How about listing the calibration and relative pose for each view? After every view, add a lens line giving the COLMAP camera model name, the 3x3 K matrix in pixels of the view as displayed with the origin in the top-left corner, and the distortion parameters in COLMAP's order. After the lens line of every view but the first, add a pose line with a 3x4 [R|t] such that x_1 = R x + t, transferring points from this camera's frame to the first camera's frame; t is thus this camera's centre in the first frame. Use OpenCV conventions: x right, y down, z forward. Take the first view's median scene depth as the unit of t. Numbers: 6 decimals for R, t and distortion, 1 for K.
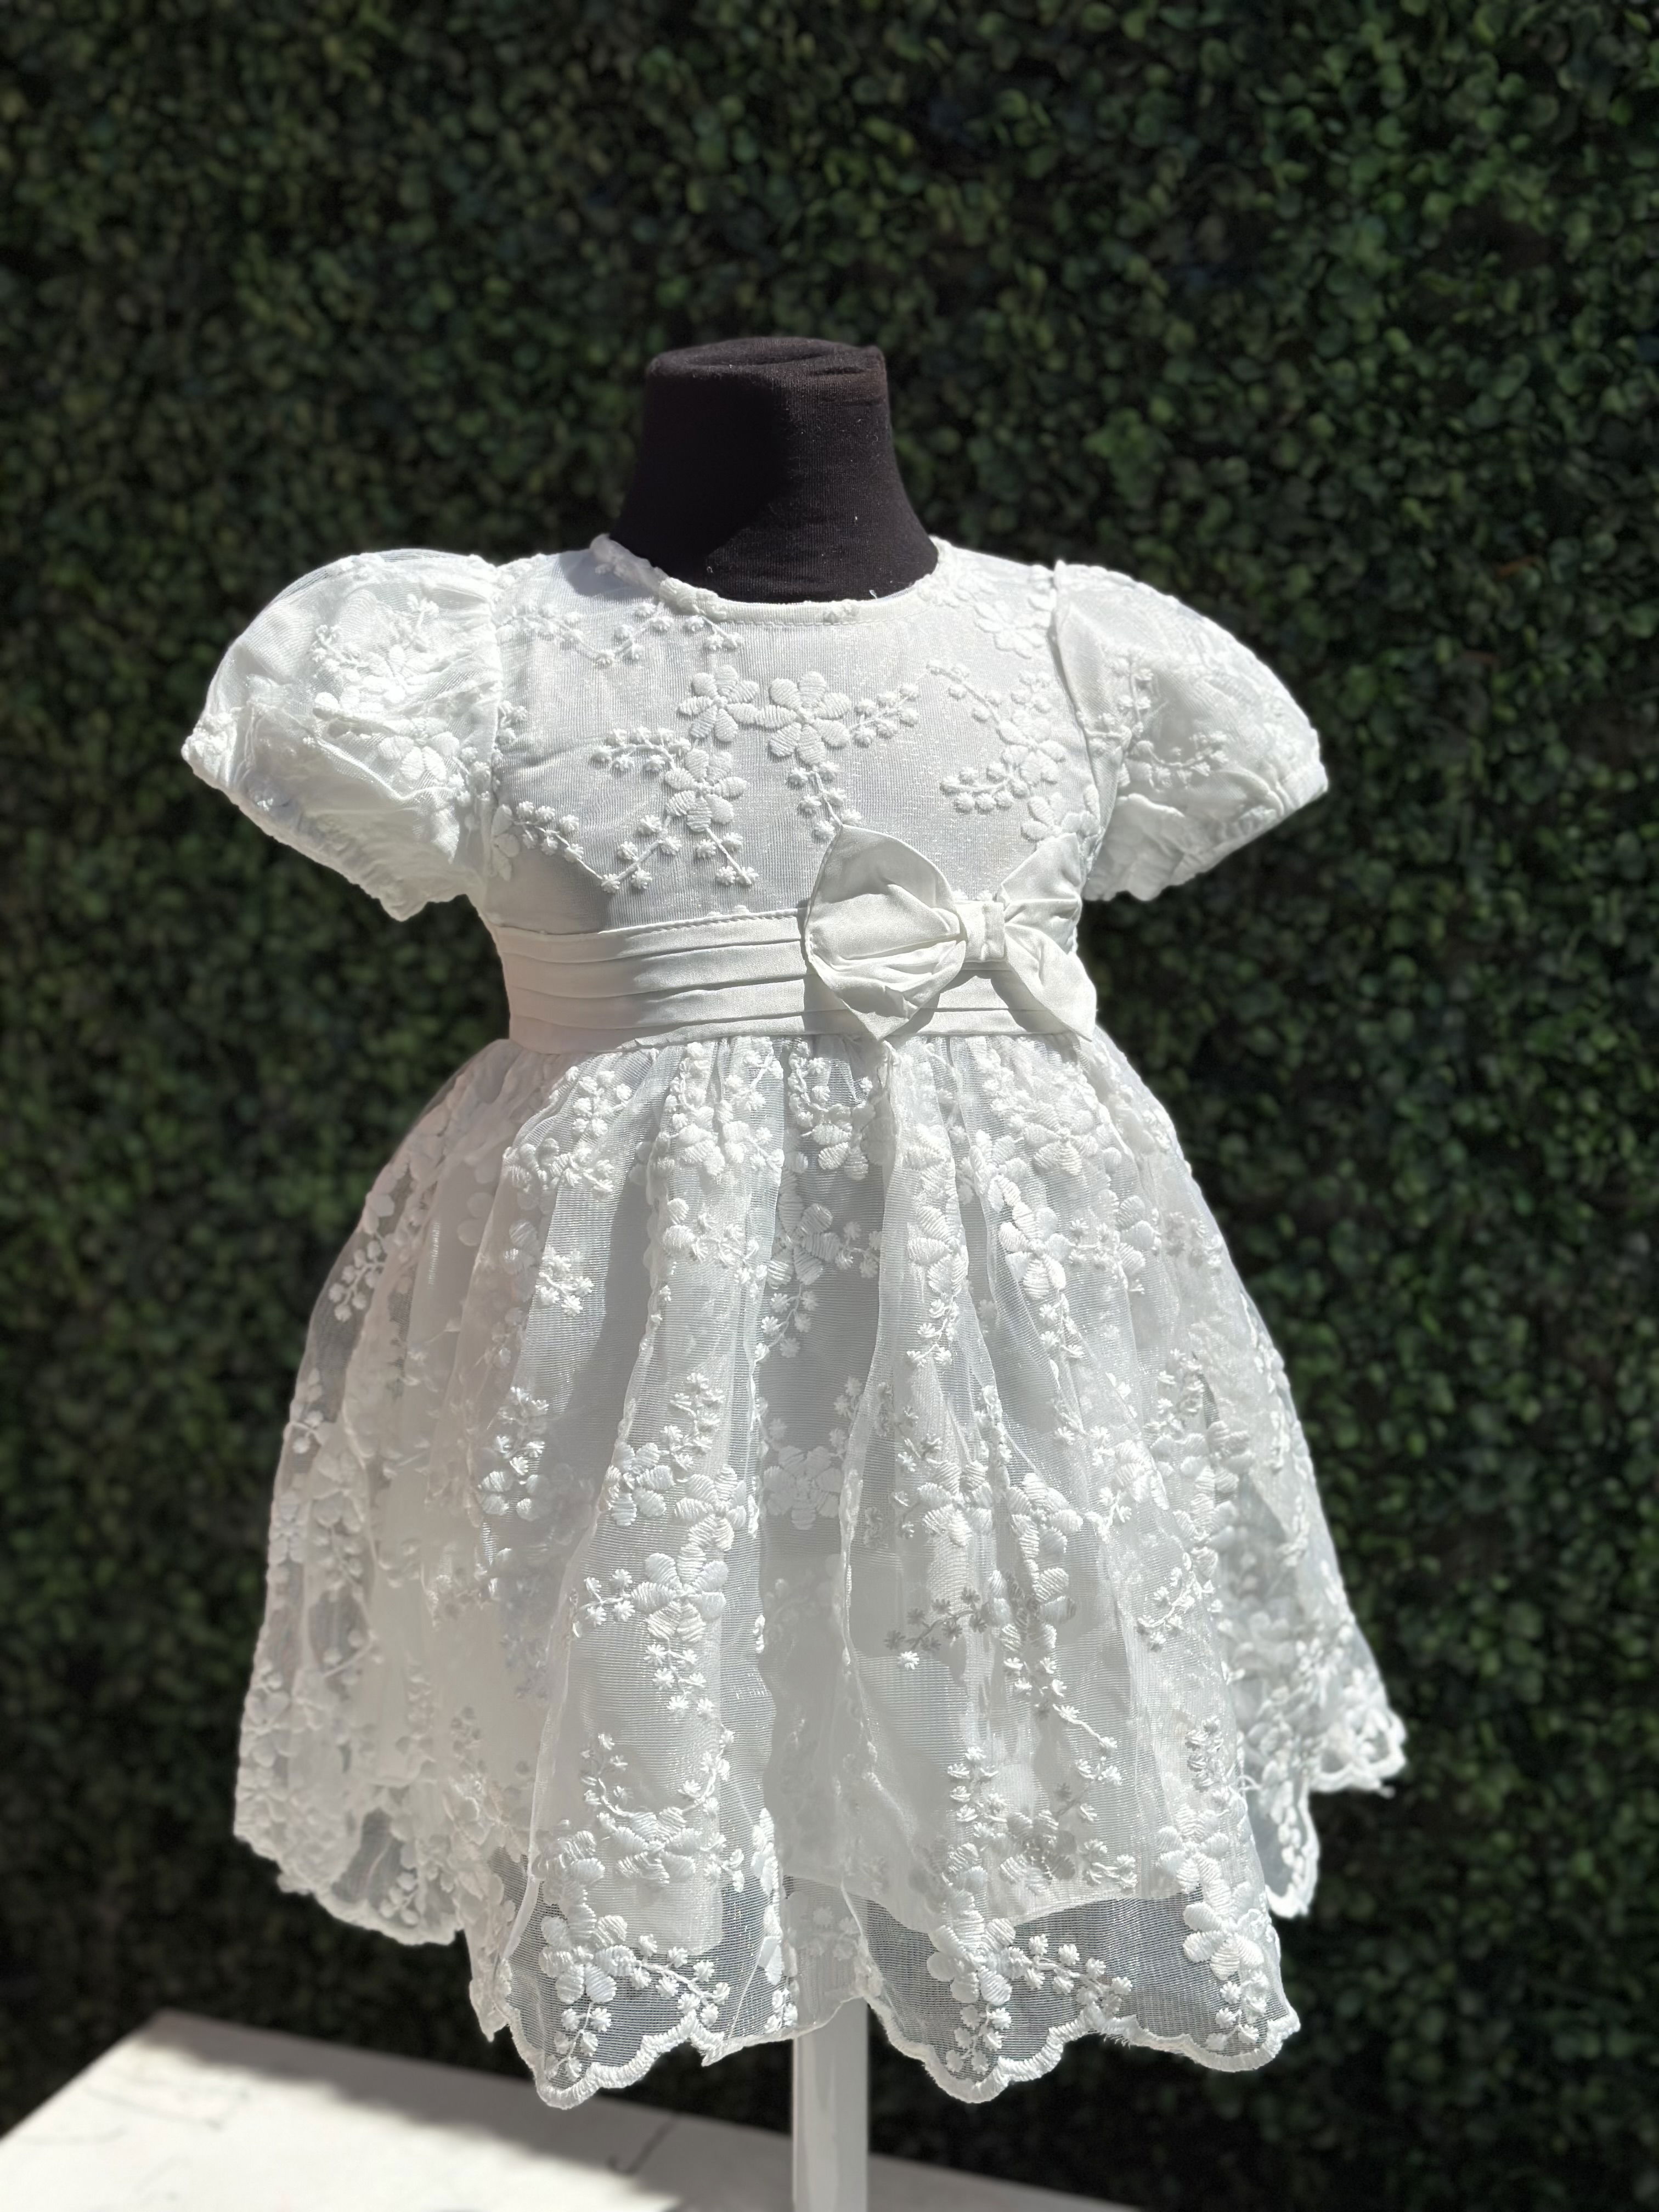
lens RADIAL K [[3126.0, 0, 836.6], [0, 3126.0, 1094.9], [0, 0, 1]] dist [0.105512, 0.000000]
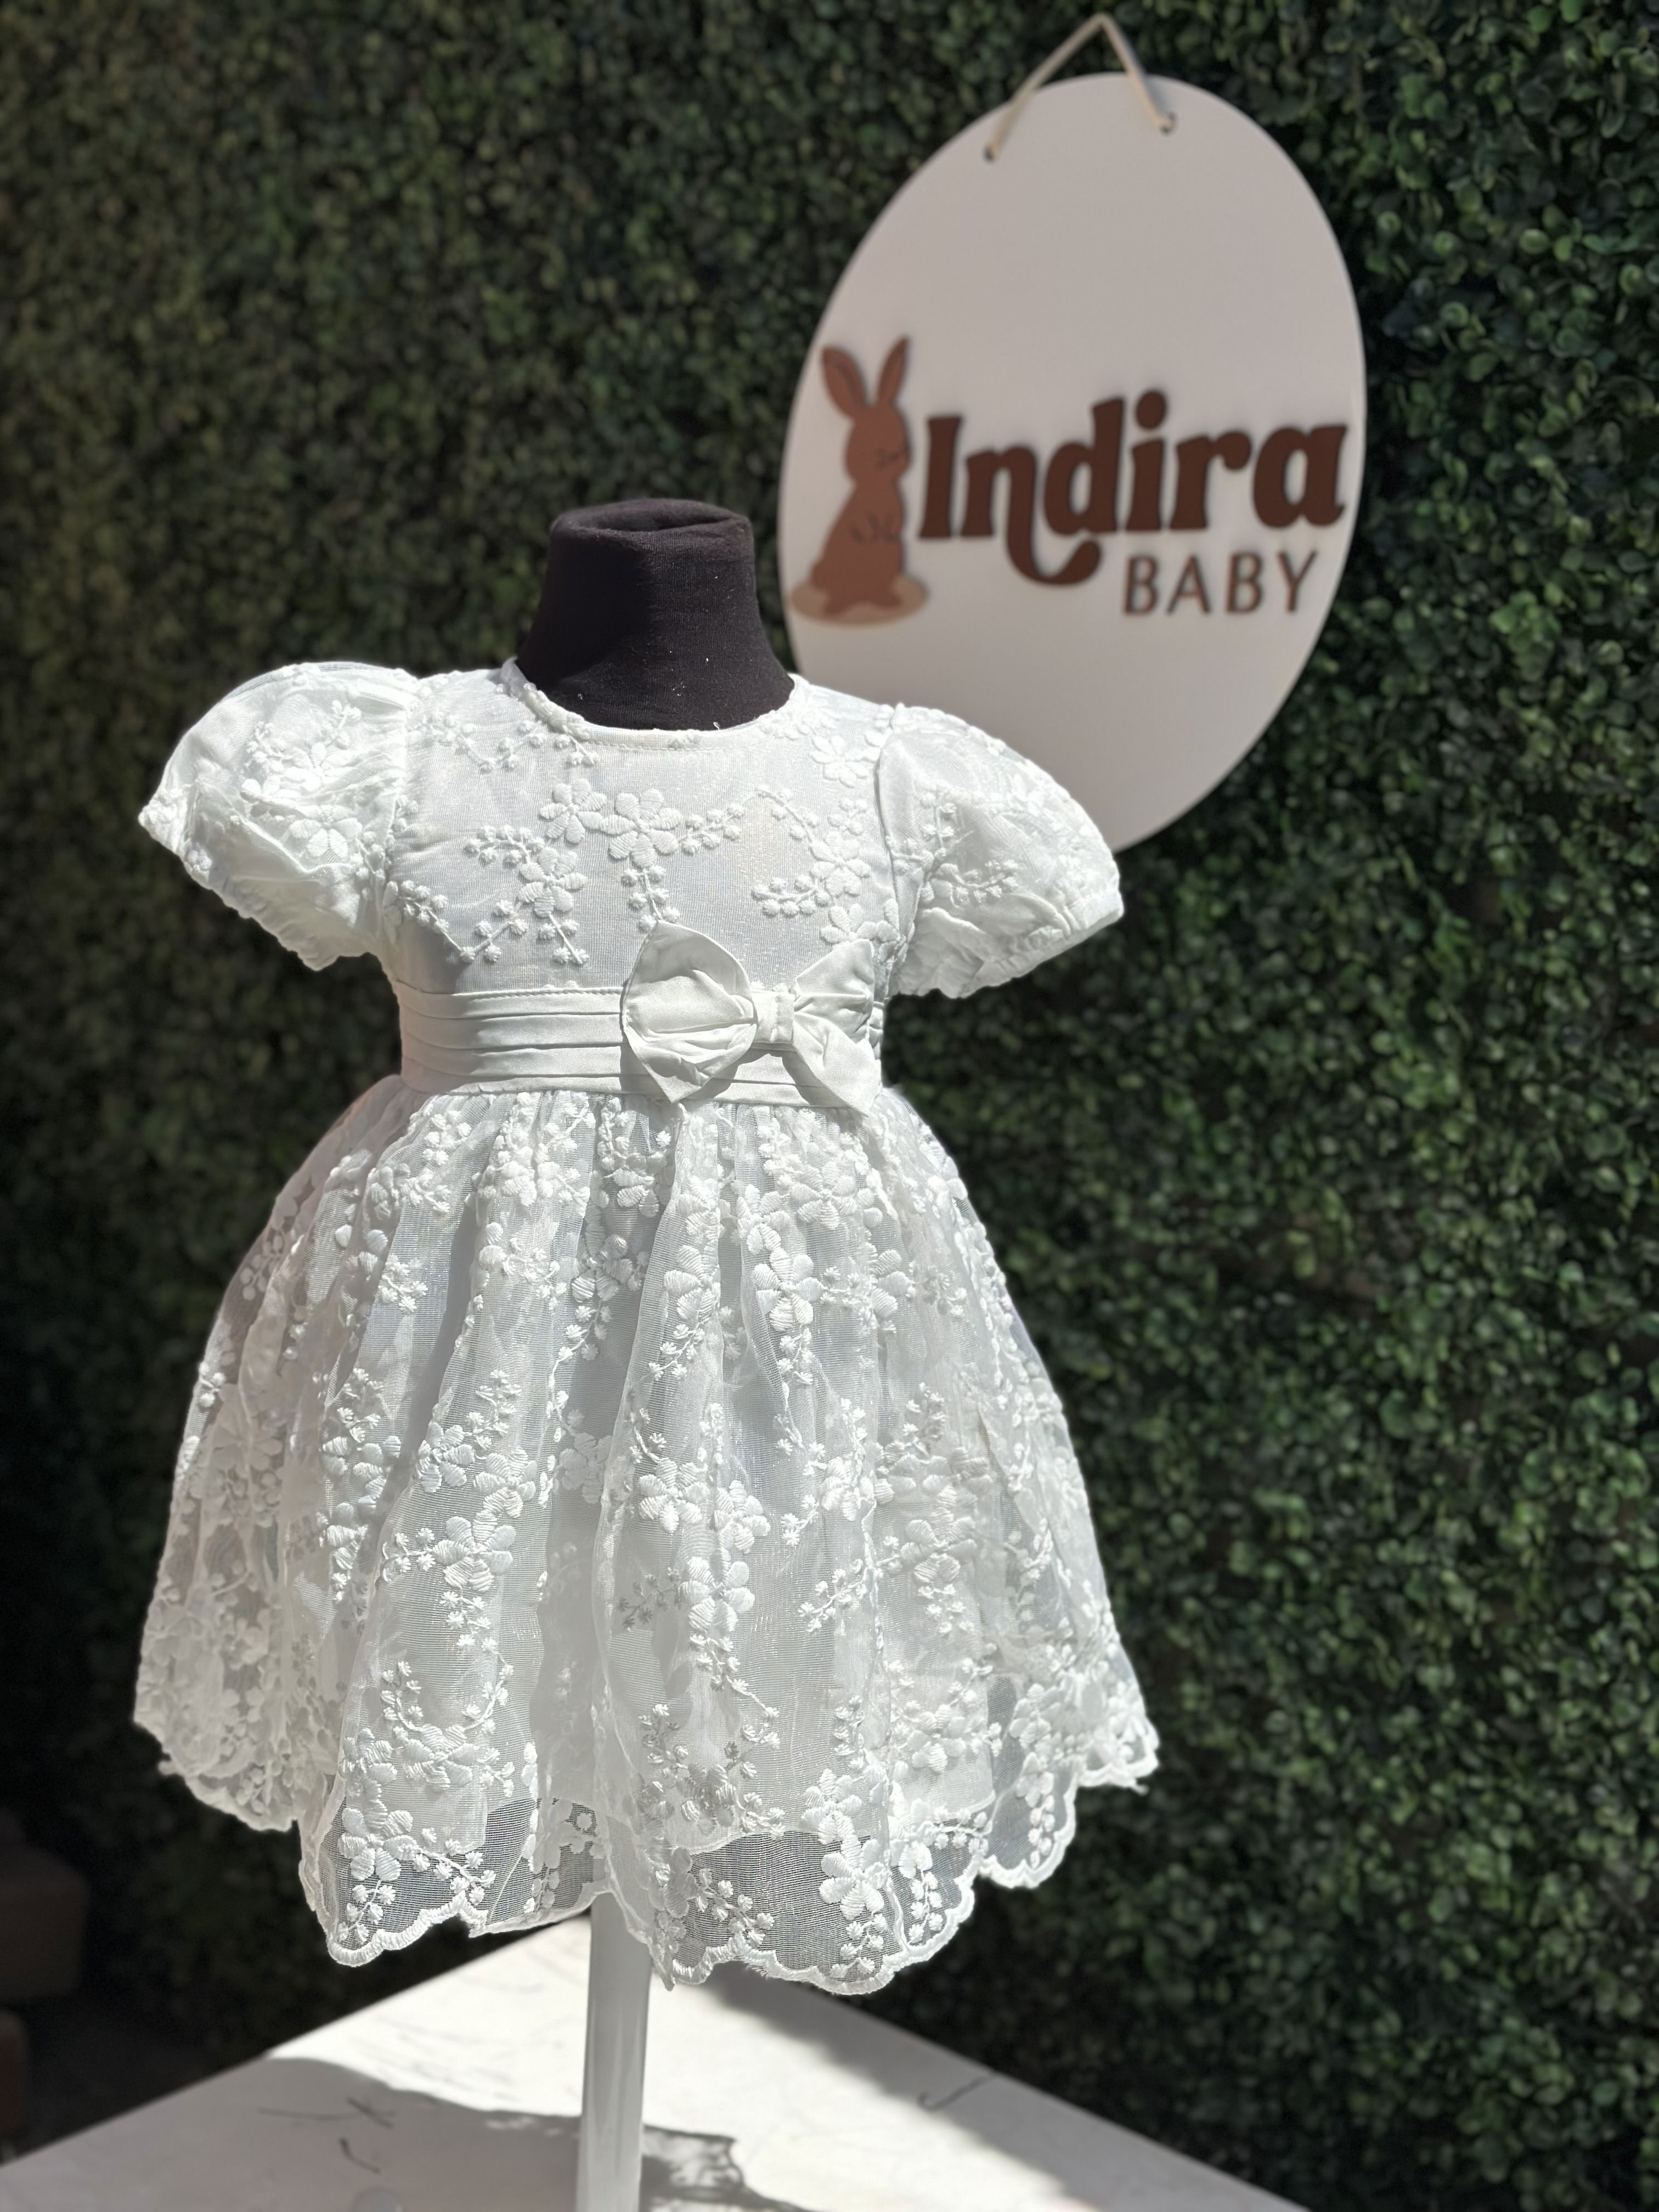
lens RADIAL K [[3126.0, 0, 820.7], [0, 3126.0, 1108.3], [0, 0, 1]] dist [0.105512, 0.000000]
pose [[0.945363, 0.105642, -0.308428, 0.212806], [-0.115431, 0.993222, -0.013613, 0.004401], [0.304900, 0.048471, 0.951150, -0.110665]]
